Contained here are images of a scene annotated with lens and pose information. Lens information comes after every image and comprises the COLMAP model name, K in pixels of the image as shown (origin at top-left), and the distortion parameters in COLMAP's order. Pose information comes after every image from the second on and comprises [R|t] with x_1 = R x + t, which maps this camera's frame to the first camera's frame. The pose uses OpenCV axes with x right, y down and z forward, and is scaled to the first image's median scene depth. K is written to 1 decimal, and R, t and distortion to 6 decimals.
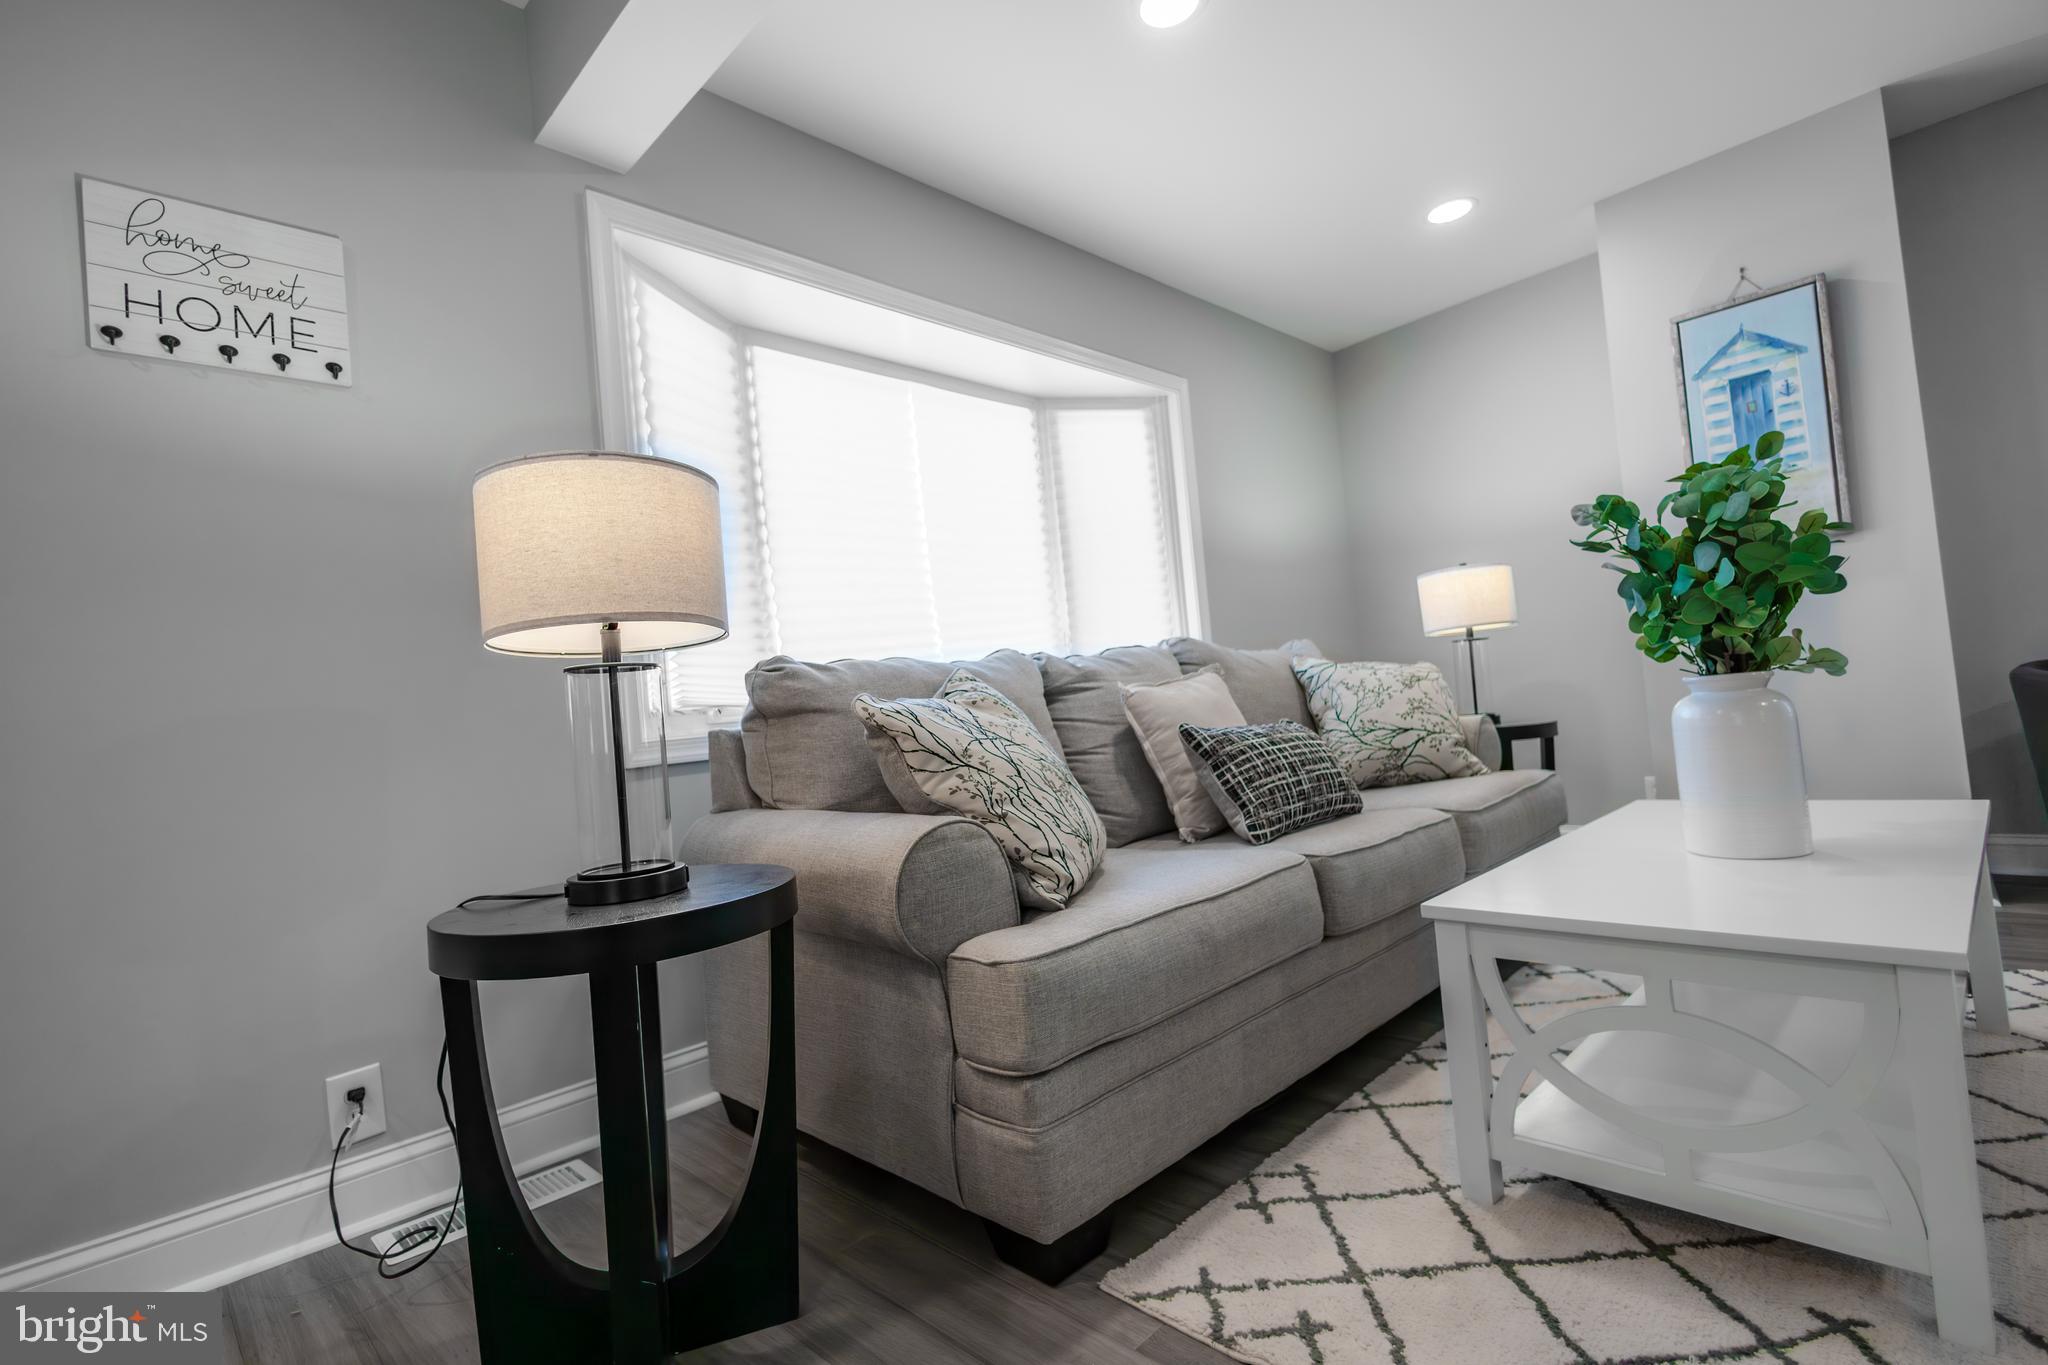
lens RADIAL K [[943.7, 0, 1029.1], [0, 943.7, 680.8], [0, 0, 1]] dist [0.013634, -0.006302]
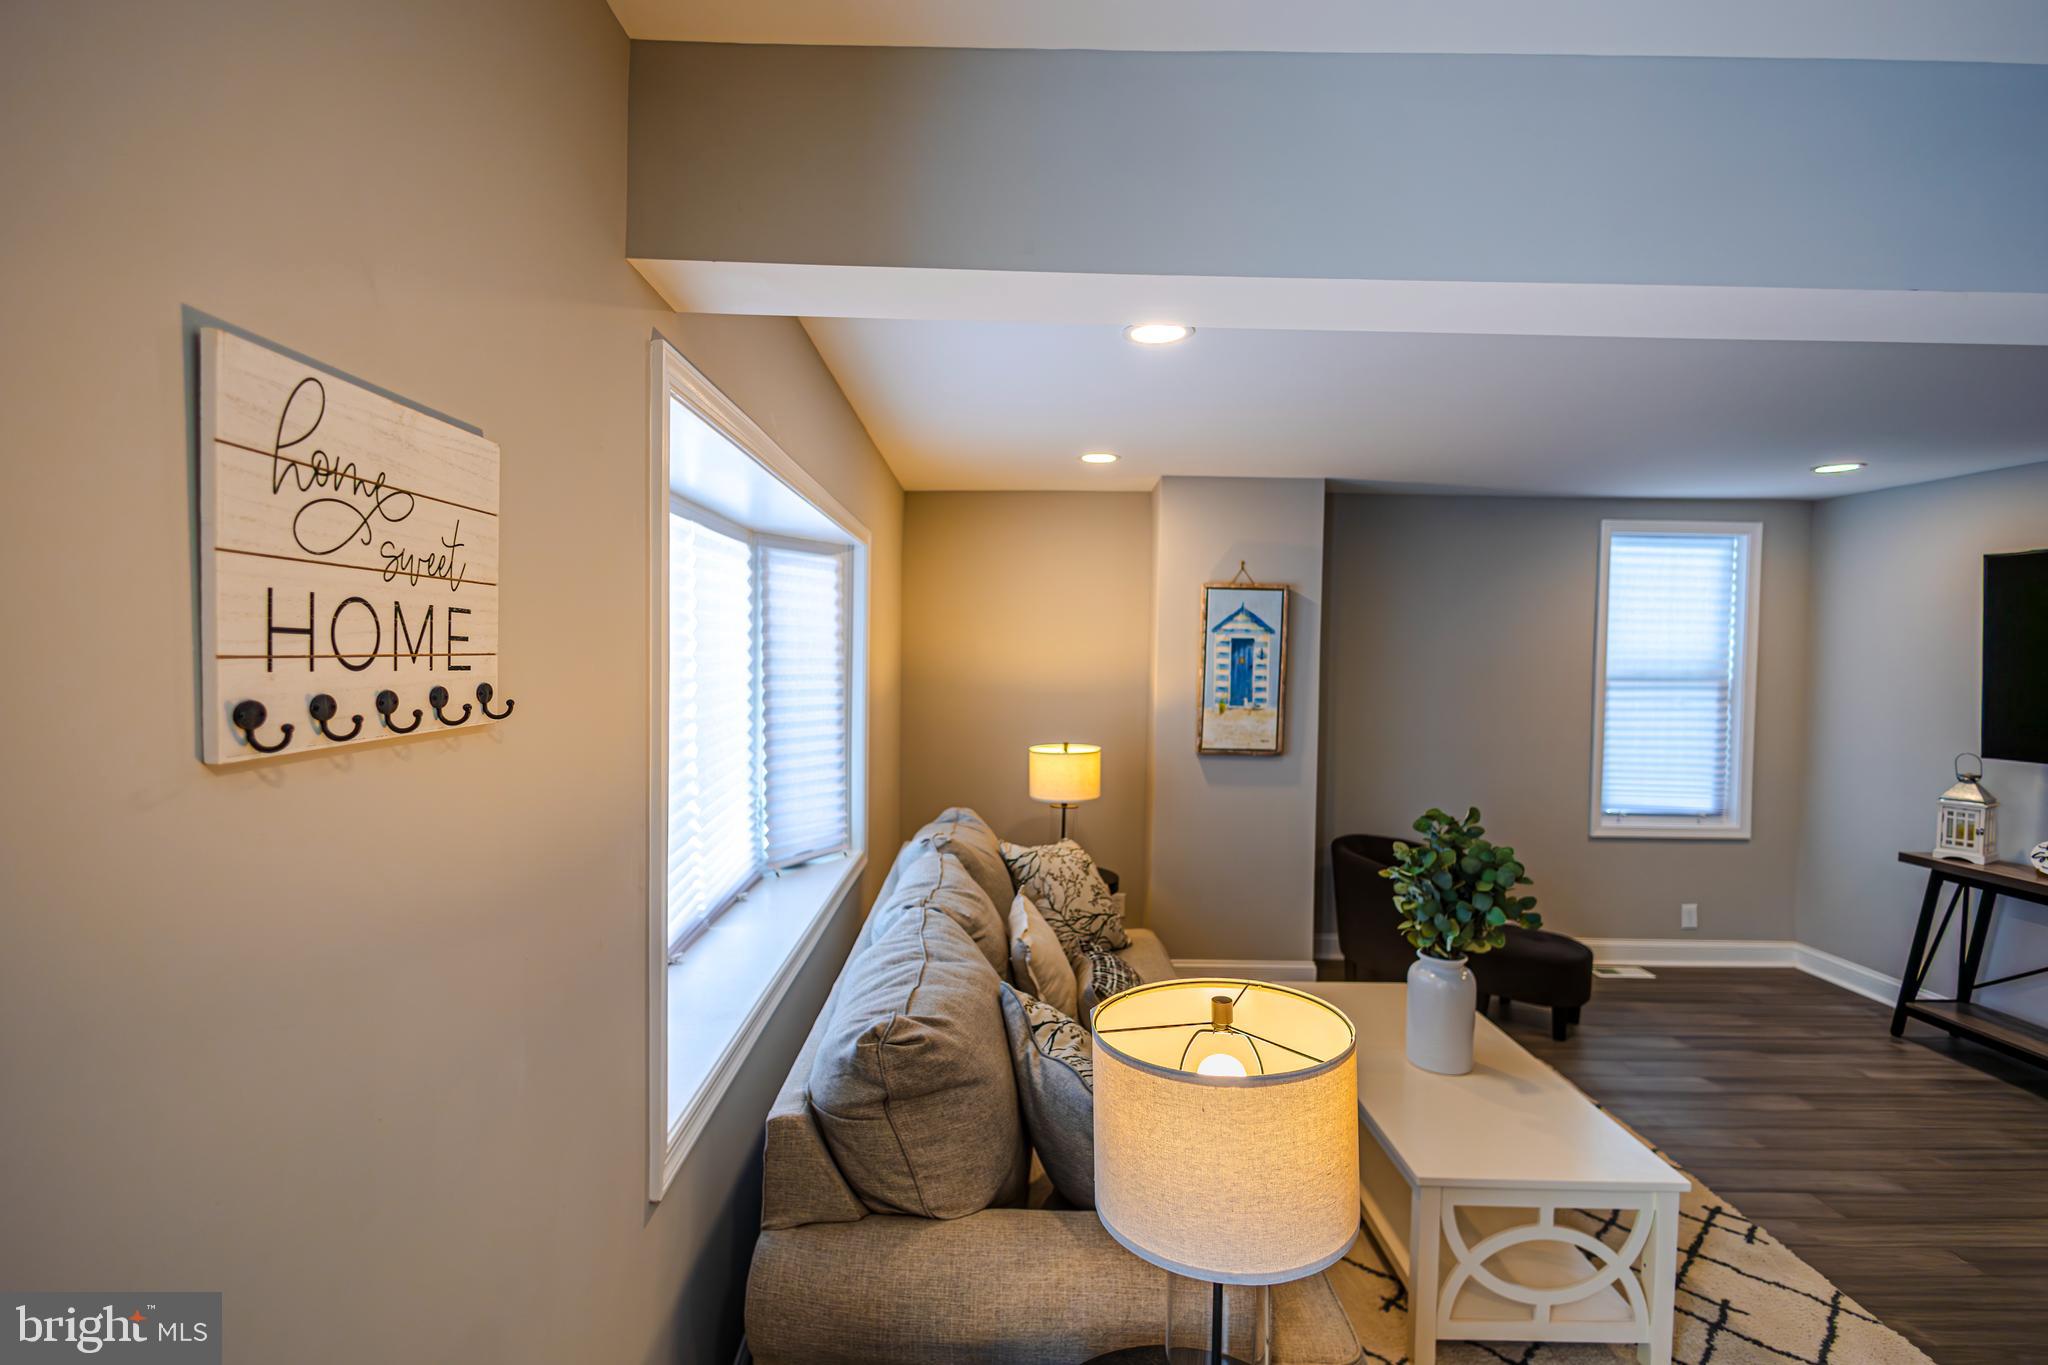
lens RADIAL K [[944.8, 0, 1024.0], [0, 944.8, 682.5], [0, 0, 1]] dist [0.009157, -0.001230]
pose [[0.682951, 0.076801, 0.726415, -0.756250], [-0.102743, 0.994671, -0.008567, -0.300771], [-0.723202, -0.068783, 0.687203, 0.347564]]
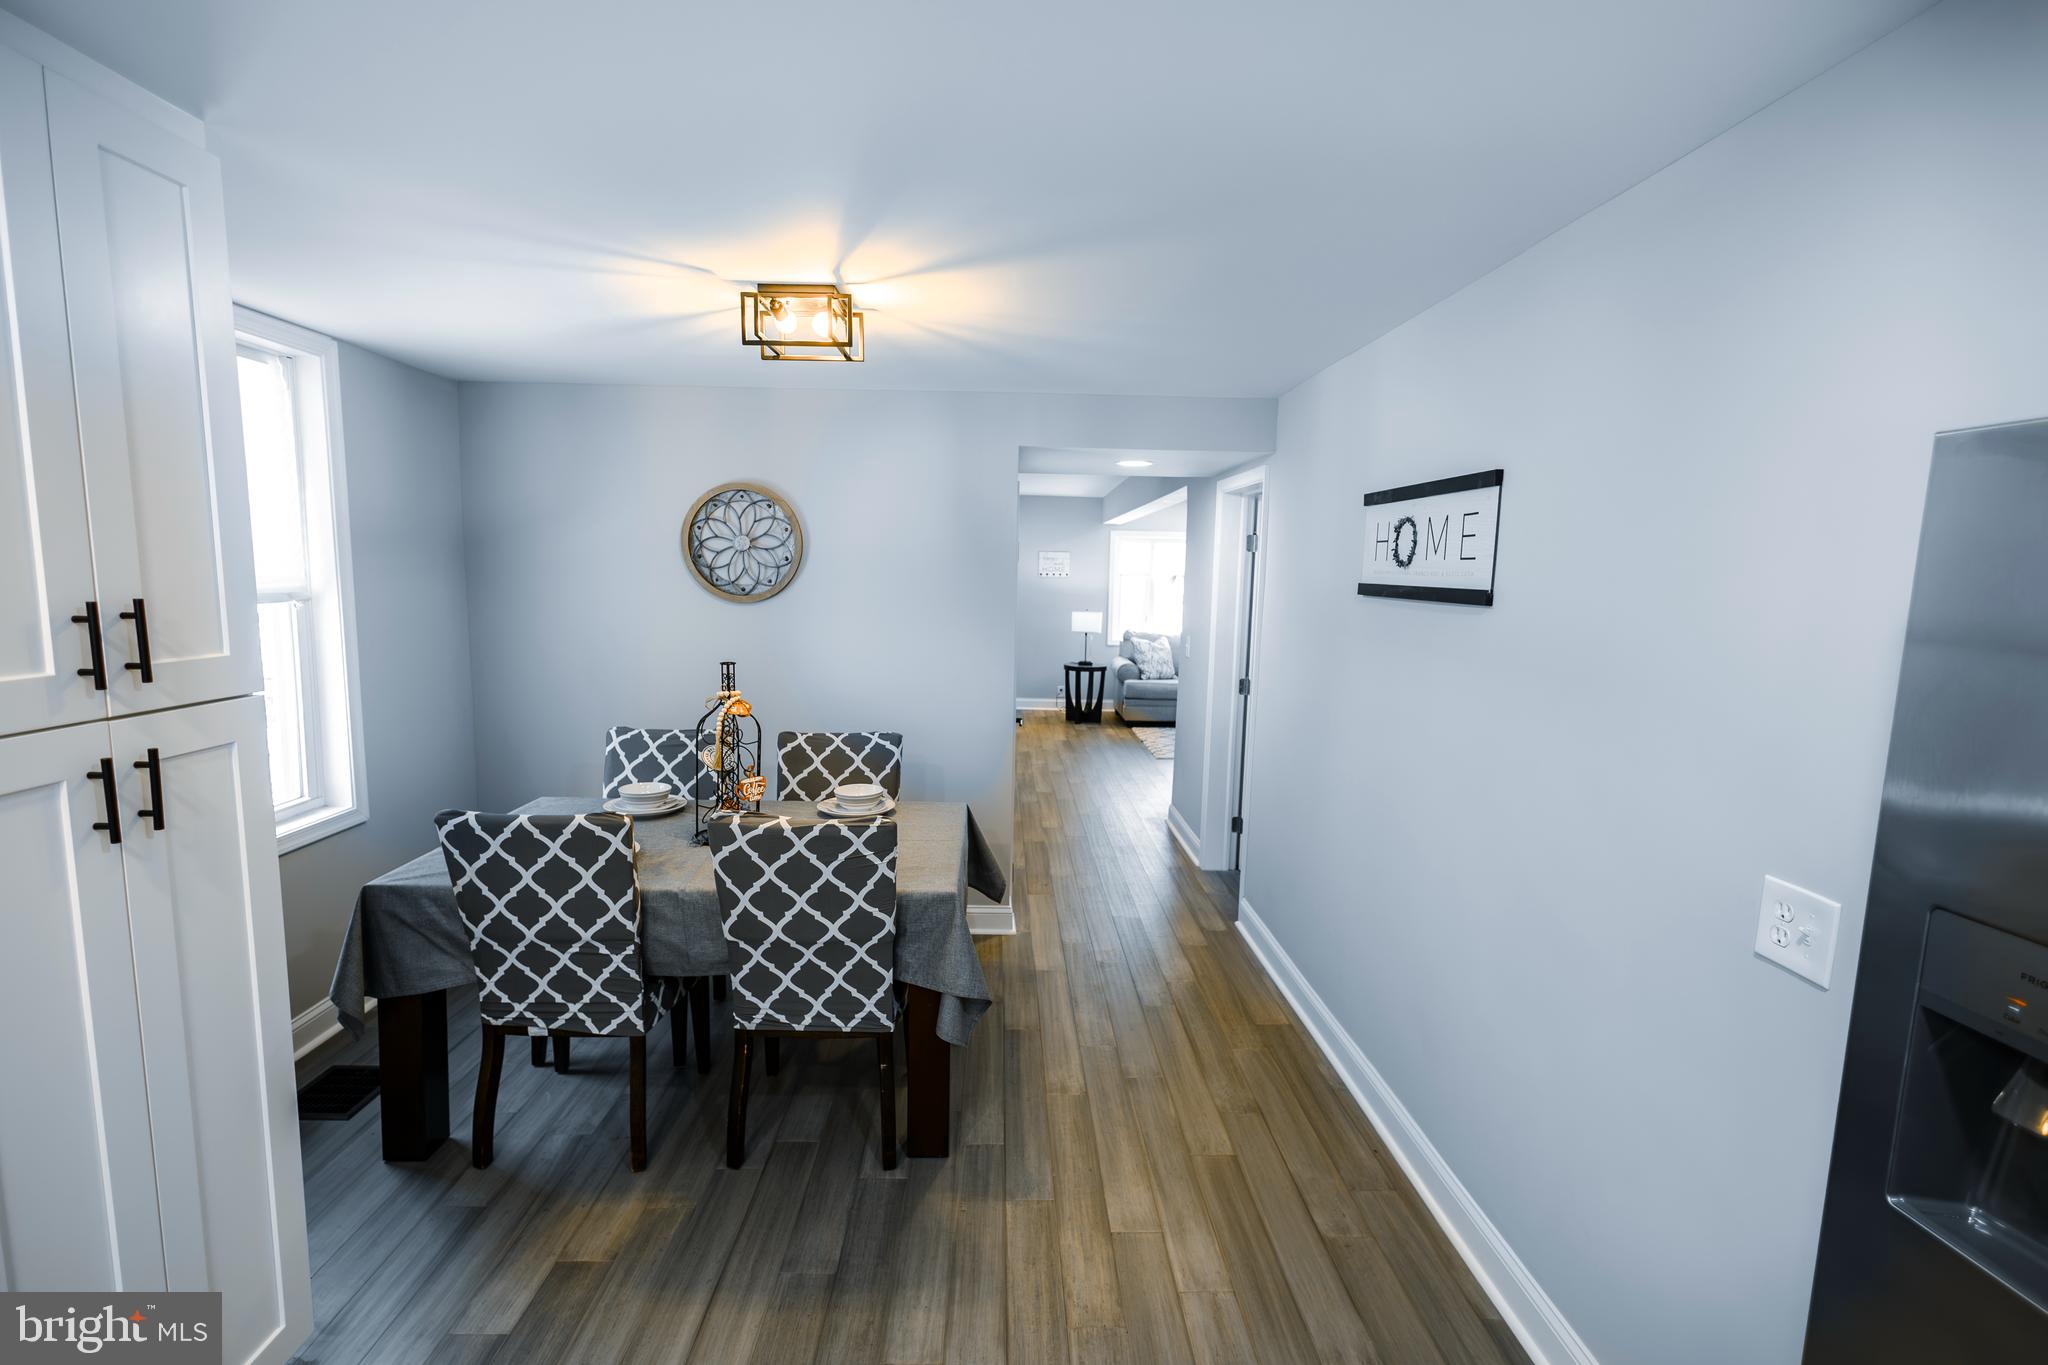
lens RADIAL K [[941.2, 0, 1018.7], [0, 941.2, 686.9], [0, 0, 1]] dist [0.007772, -0.000584]
pose [[0.721082, 0.185337, -0.667601, 2.675659], [-0.060266, 0.976684, 0.206049, -0.708131], [0.690224, -0.108344, 0.715439, -3.013101]]
